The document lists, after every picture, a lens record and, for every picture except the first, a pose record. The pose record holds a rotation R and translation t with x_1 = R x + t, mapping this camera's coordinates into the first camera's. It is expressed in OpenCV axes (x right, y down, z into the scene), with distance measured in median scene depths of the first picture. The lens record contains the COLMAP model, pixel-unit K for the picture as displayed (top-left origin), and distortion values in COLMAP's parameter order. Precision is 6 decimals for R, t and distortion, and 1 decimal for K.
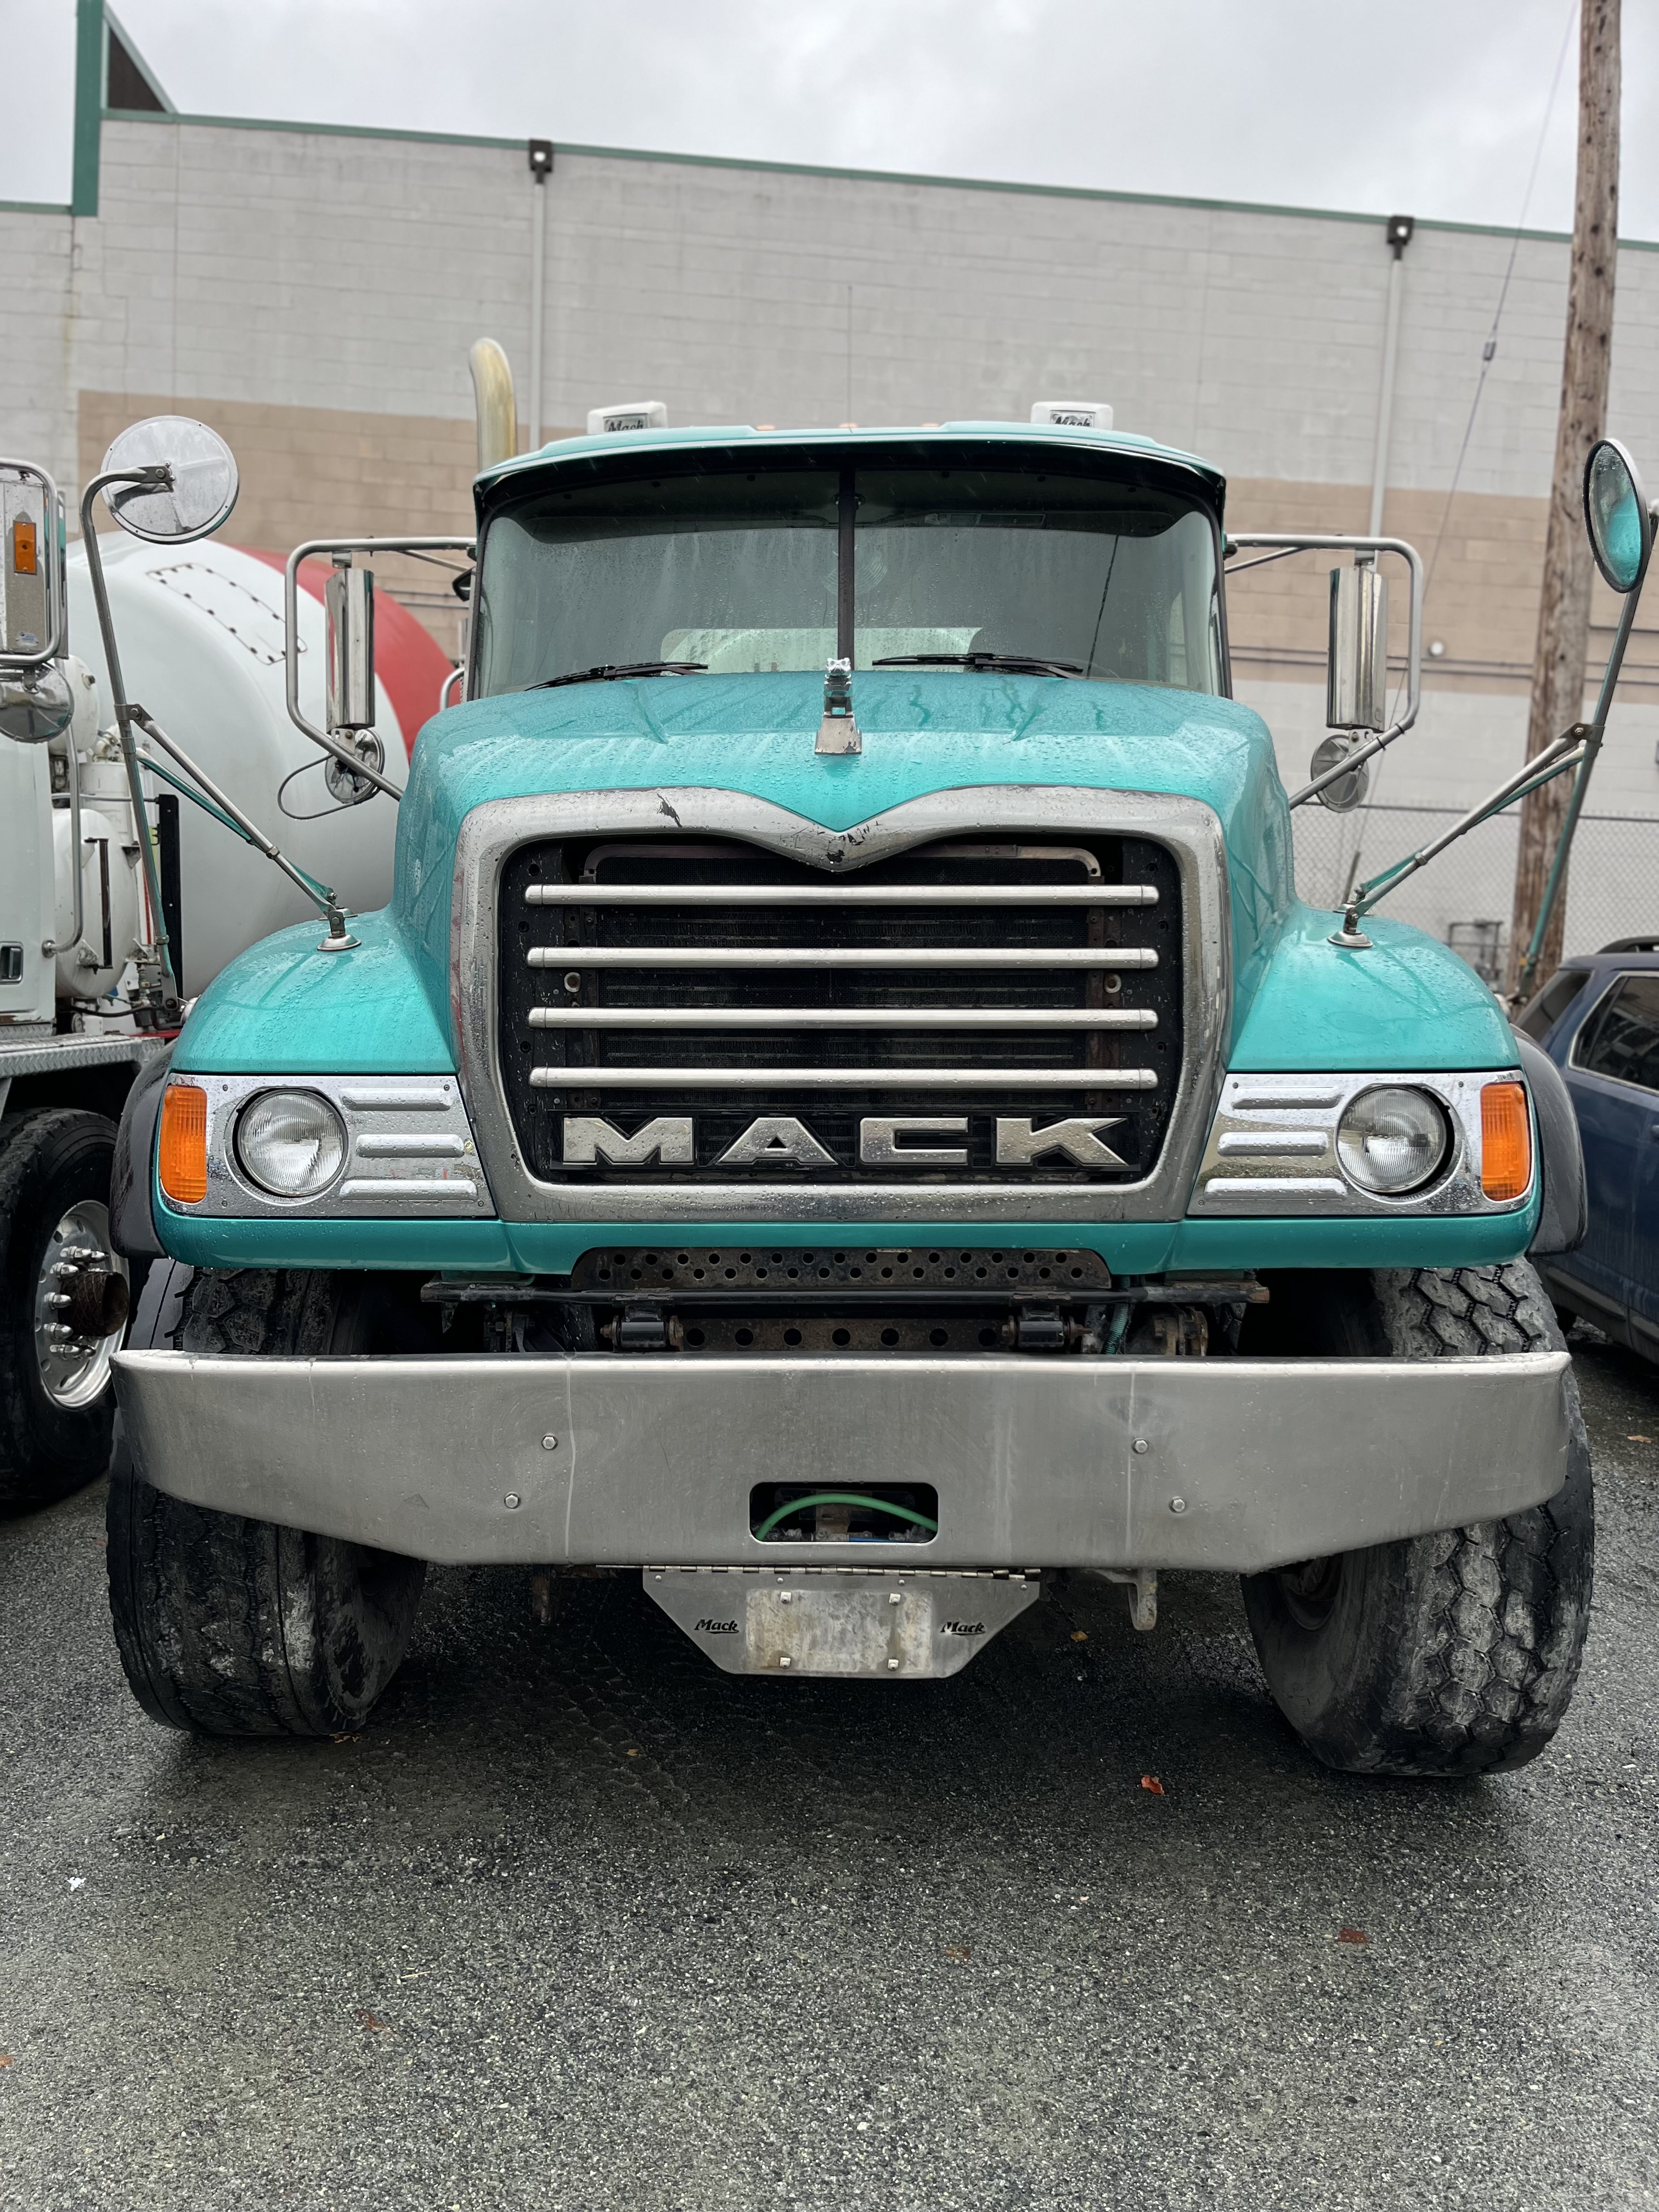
lens RADIAL K [[1687.7, 0, 828.8], [0, 1687.7, 1118.4], [0, 0, 1]] dist [0.047827, -0.077233]
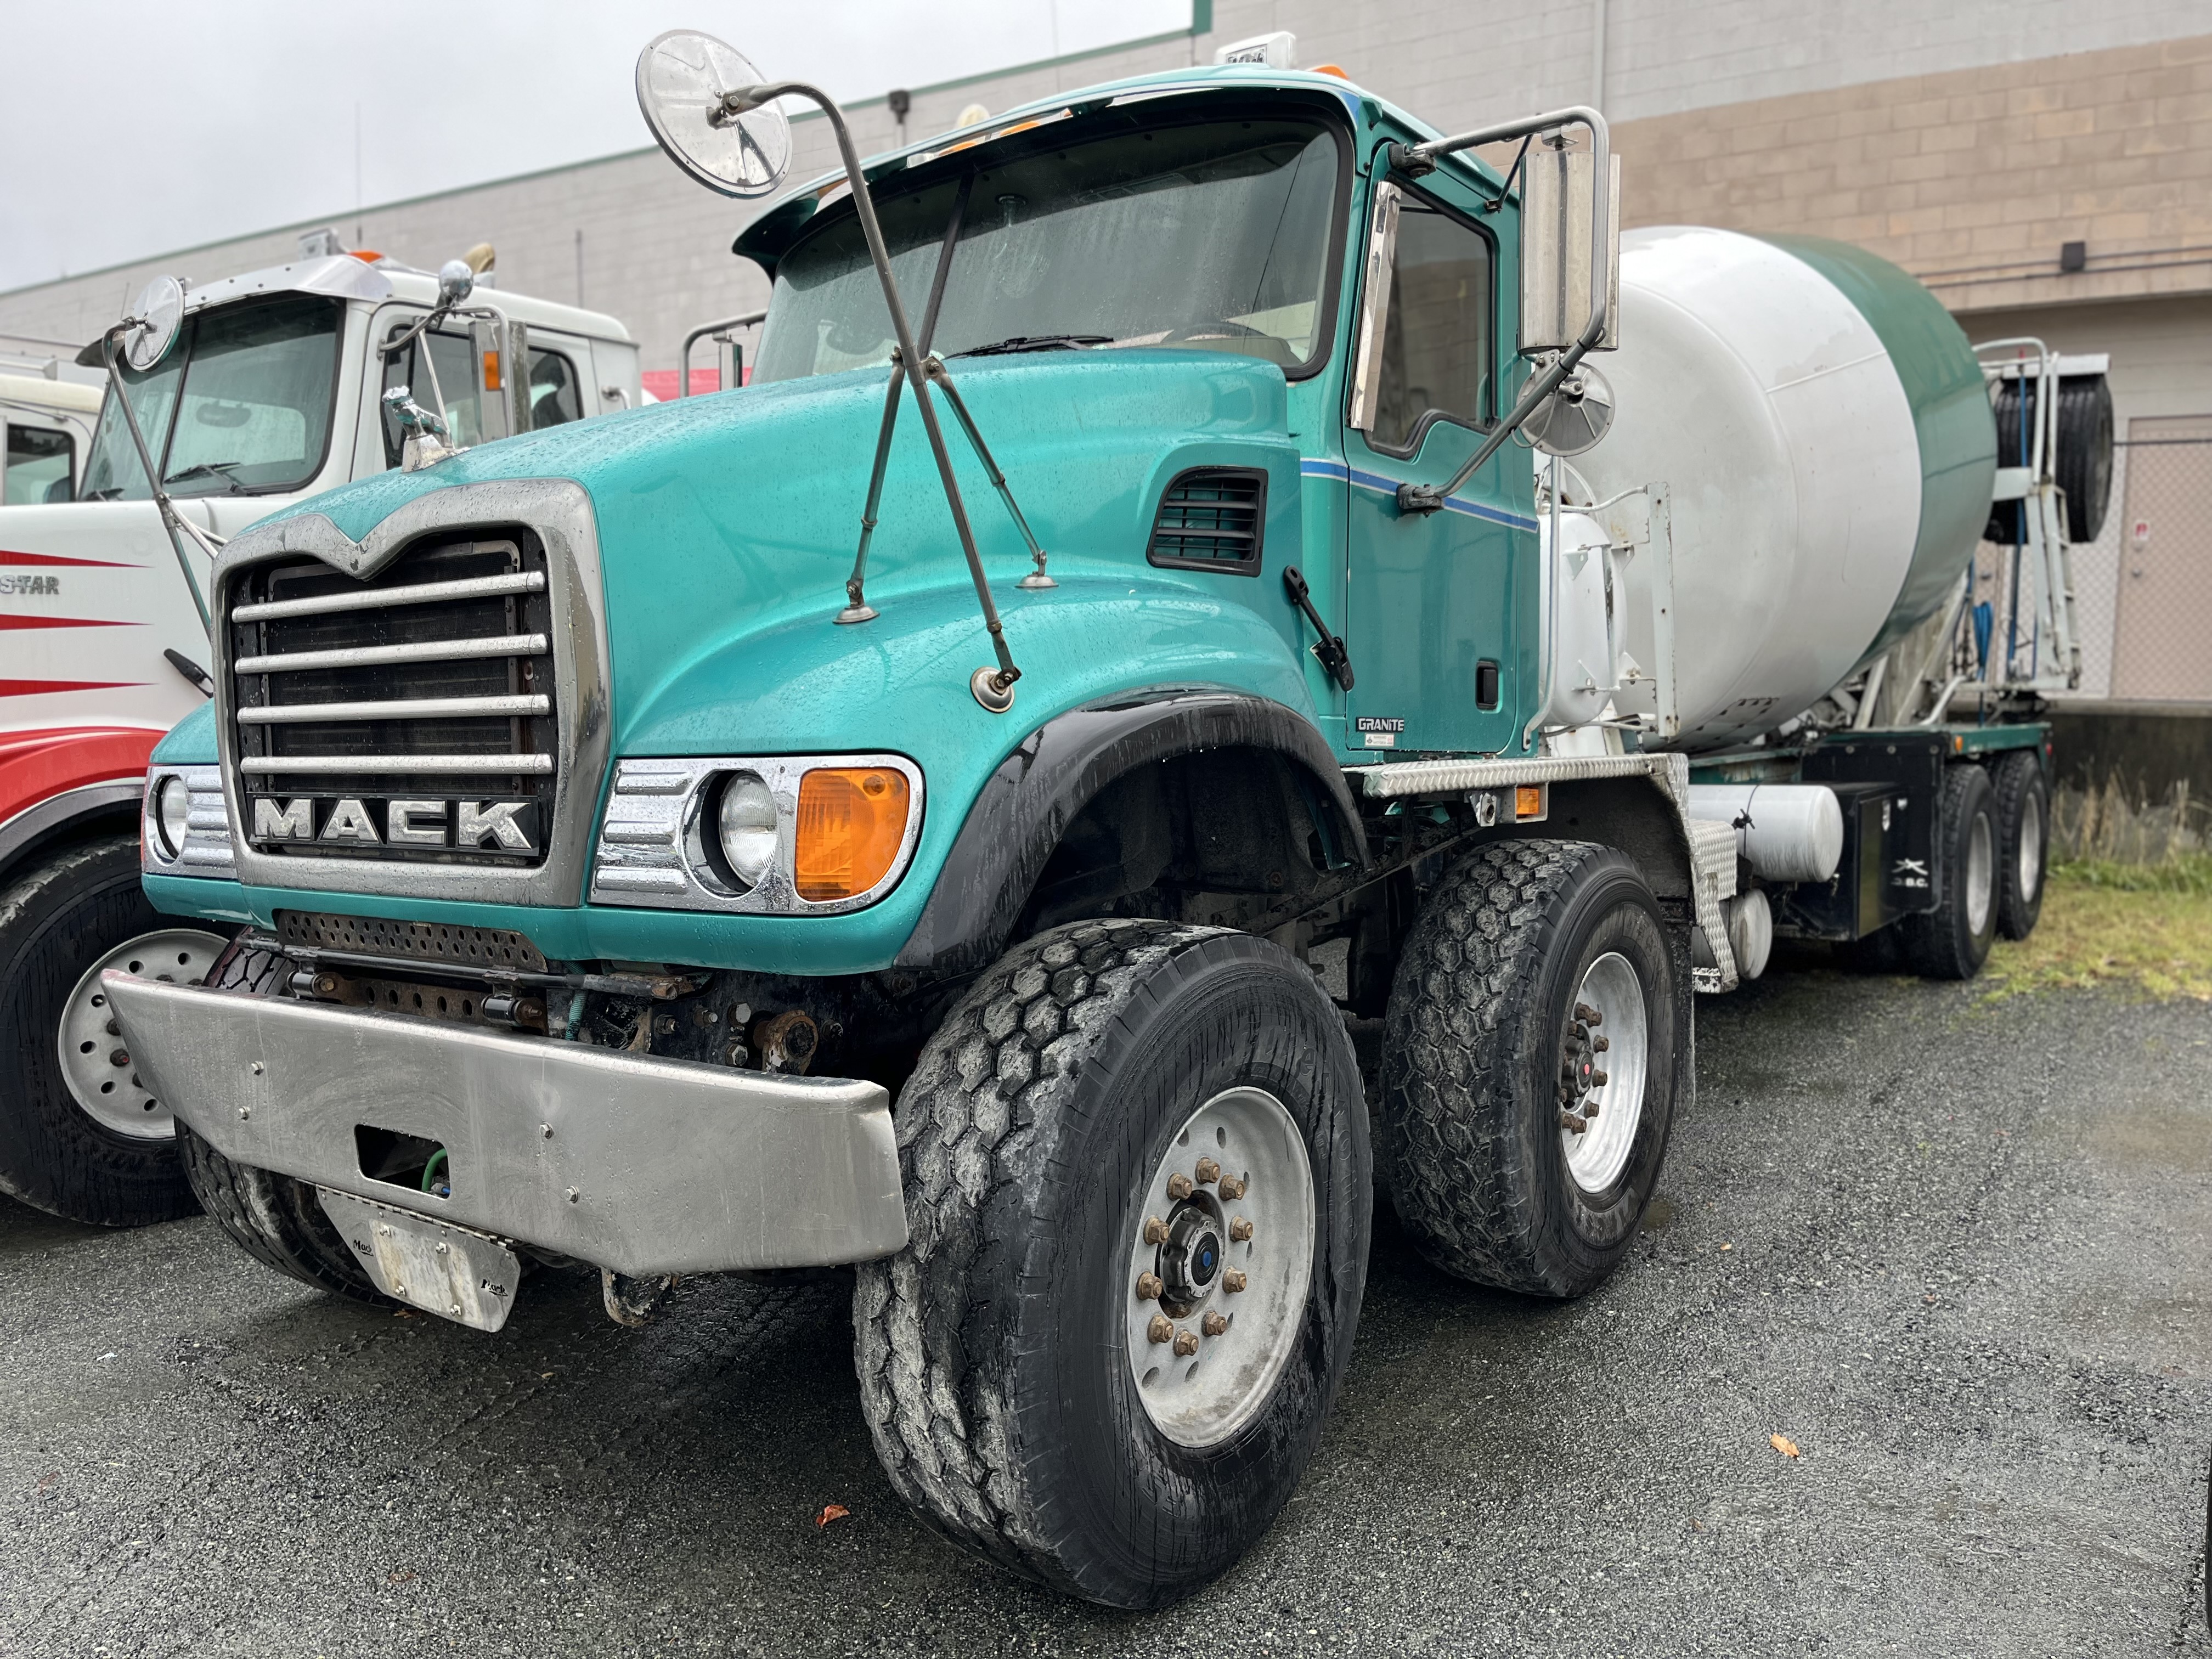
lens RADIAL K [[1687.7, 0, 1067.7], [0, 1687.7, 829.7], [0, 0, 1]] dist [0.047827, -0.077233]
pose [[0.799209, 0.017483, -0.600799, 1.023437], [-0.026453, 0.999631, -0.006100, 0.013265], [0.600471, 0.020768, 0.799377, 0.373662]]
